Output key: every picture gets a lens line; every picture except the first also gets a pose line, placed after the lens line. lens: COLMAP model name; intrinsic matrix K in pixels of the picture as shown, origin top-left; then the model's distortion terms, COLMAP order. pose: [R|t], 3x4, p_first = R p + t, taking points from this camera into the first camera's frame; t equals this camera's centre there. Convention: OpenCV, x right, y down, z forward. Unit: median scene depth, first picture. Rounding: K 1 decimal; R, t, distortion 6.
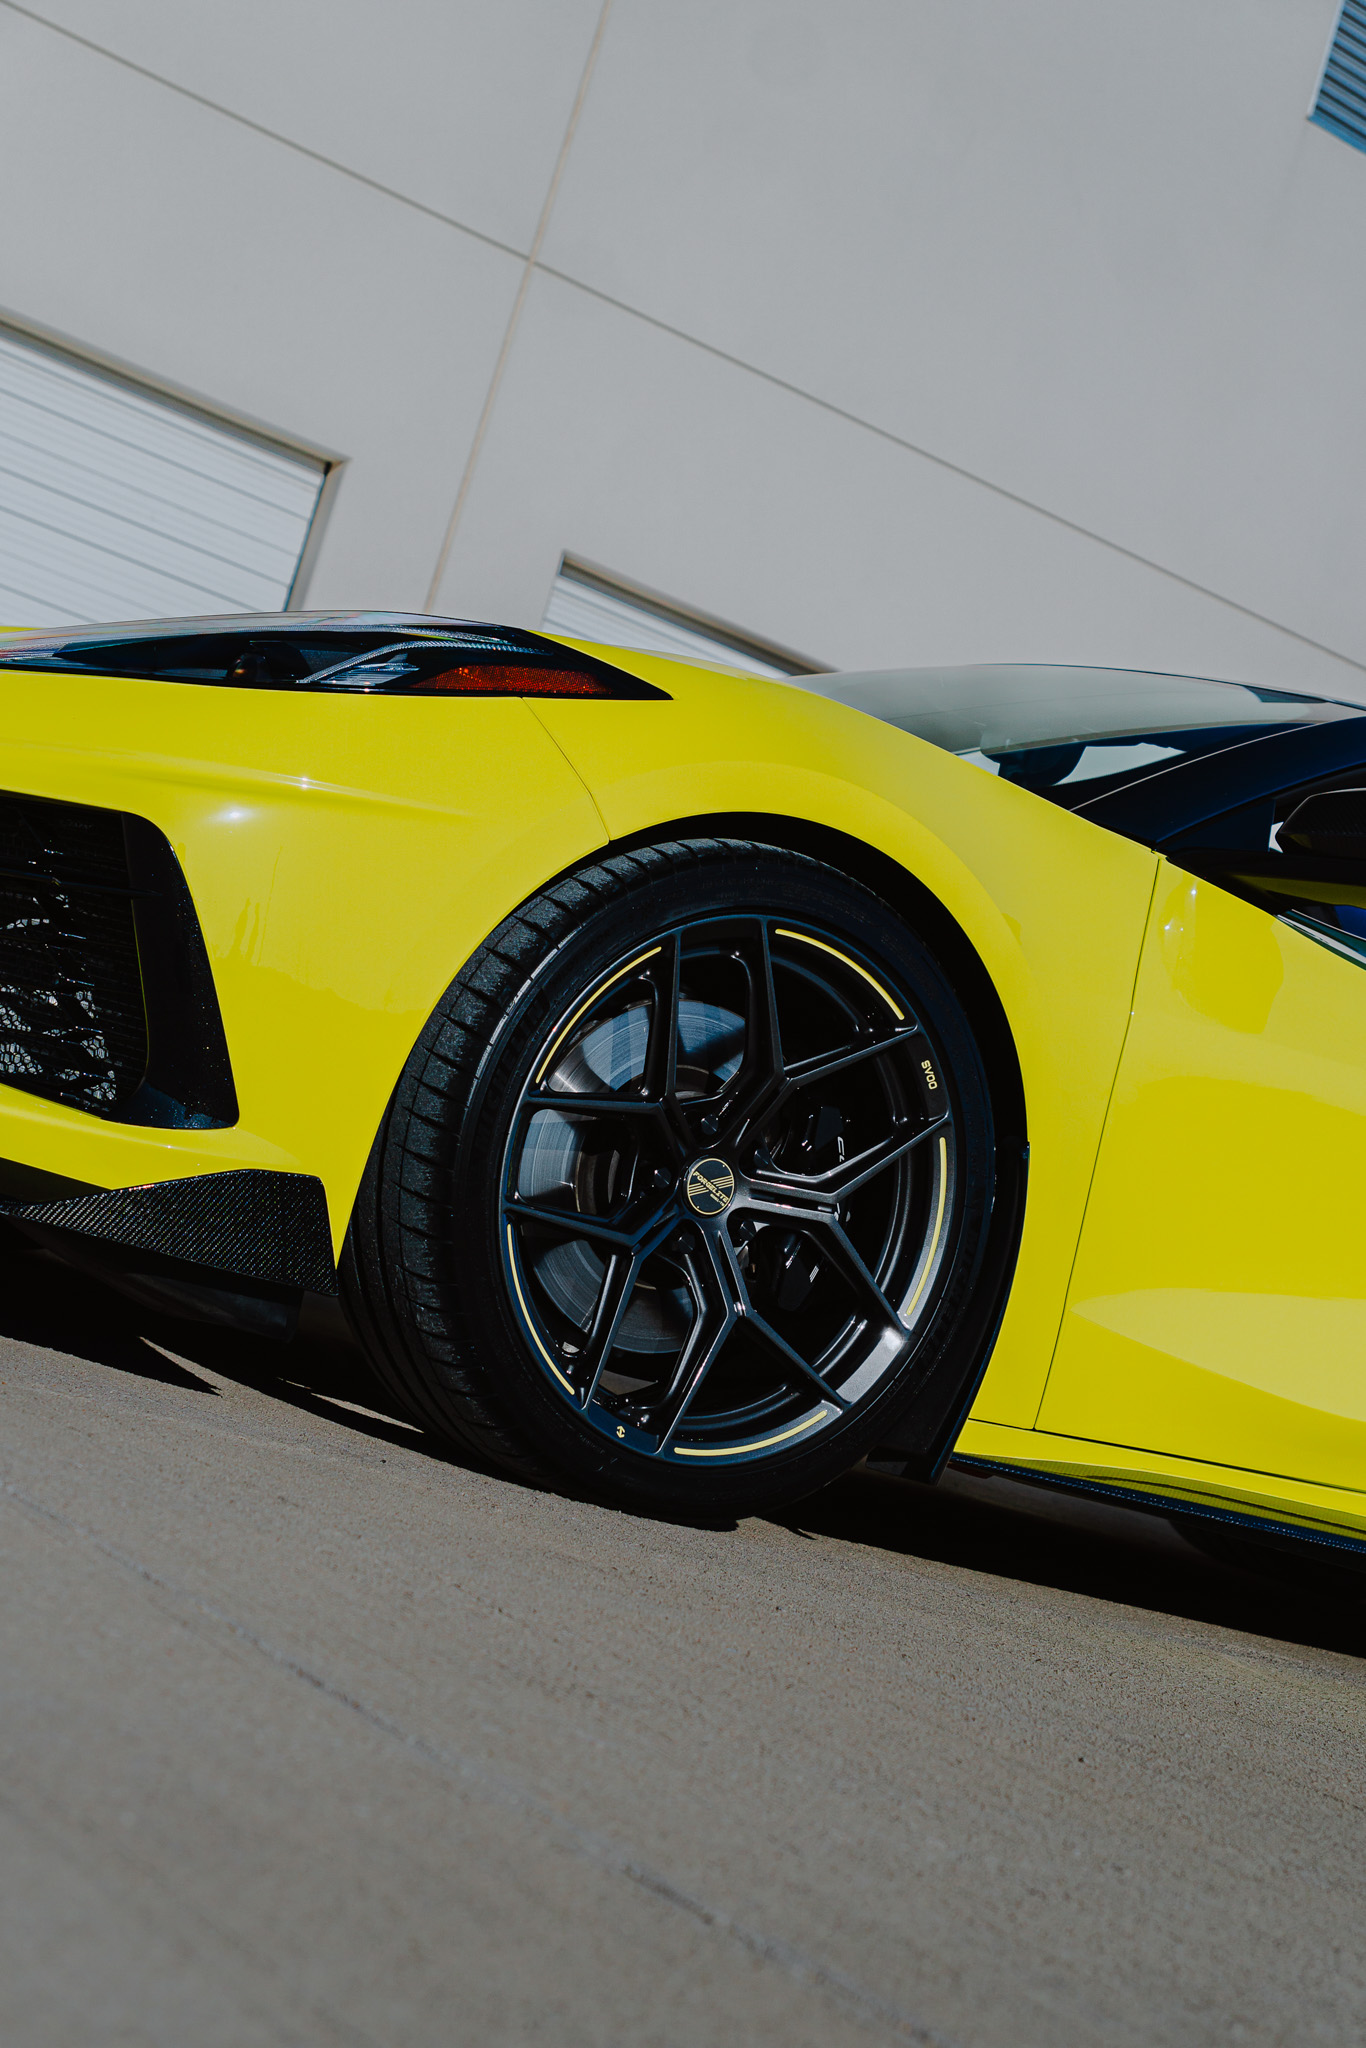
lens RADIAL K [[3314.4, 0, 605.1], [0, 3314.4, 1023.6], [0, 0, 1]] dist [-0.027156, 0.036316]
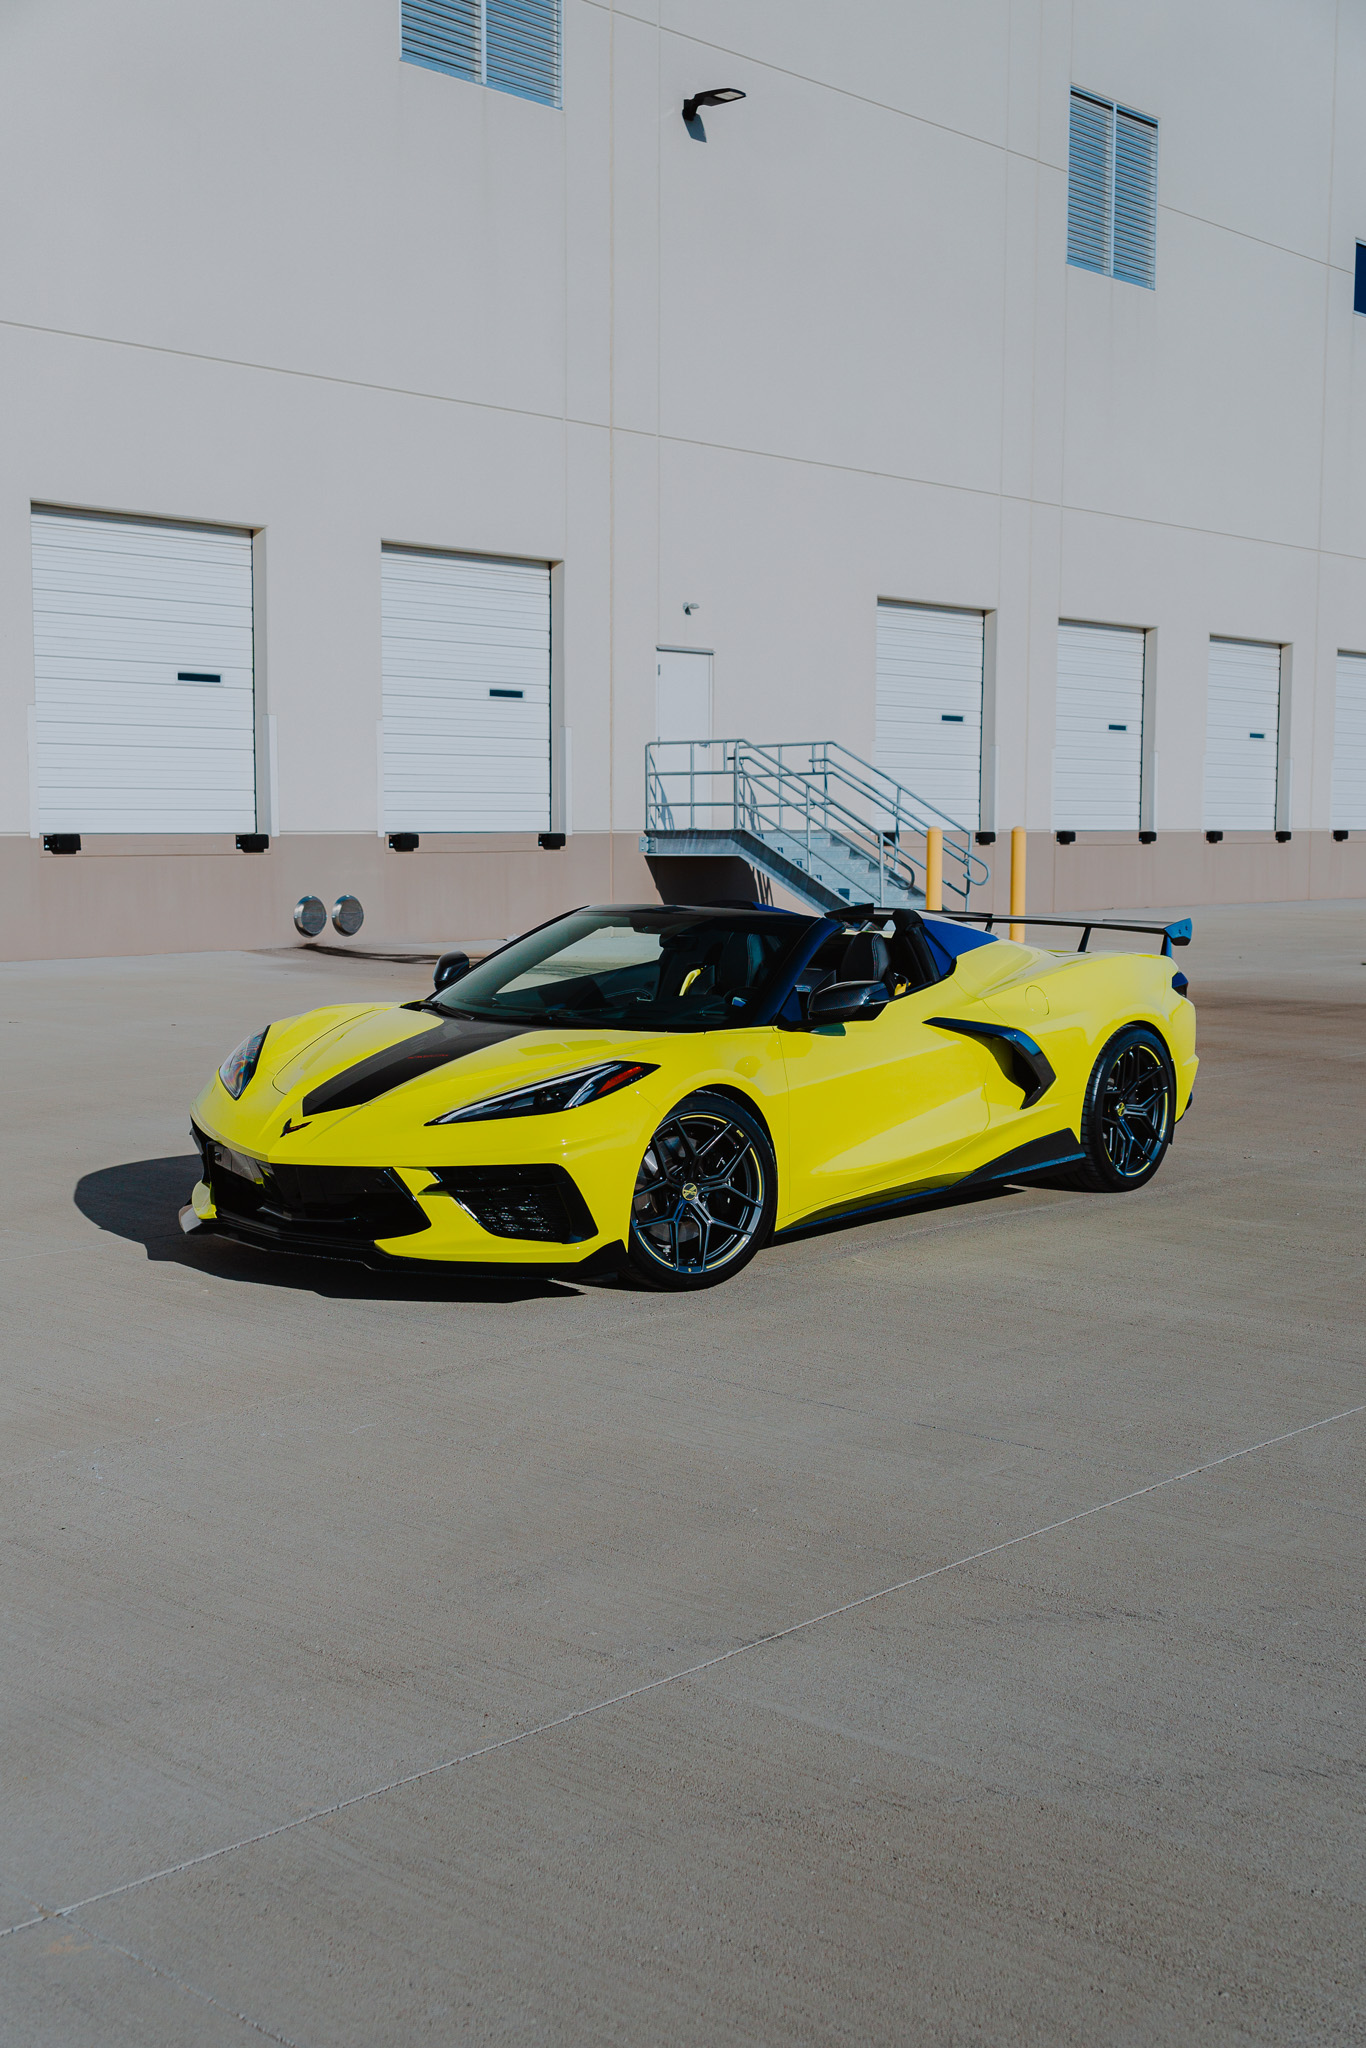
lens RADIAL K [[2545.3, 0, 634.8], [0, 2545.3, 1028.7], [0, 0, 1]] dist [-0.018642, -0.005715]
pose [[0.928359, -0.299681, 0.219864, -0.588903], [0.250025, 0.941210, 0.227182, -0.759714], [-0.275021, -0.155935, 0.948709, -1.523368]]
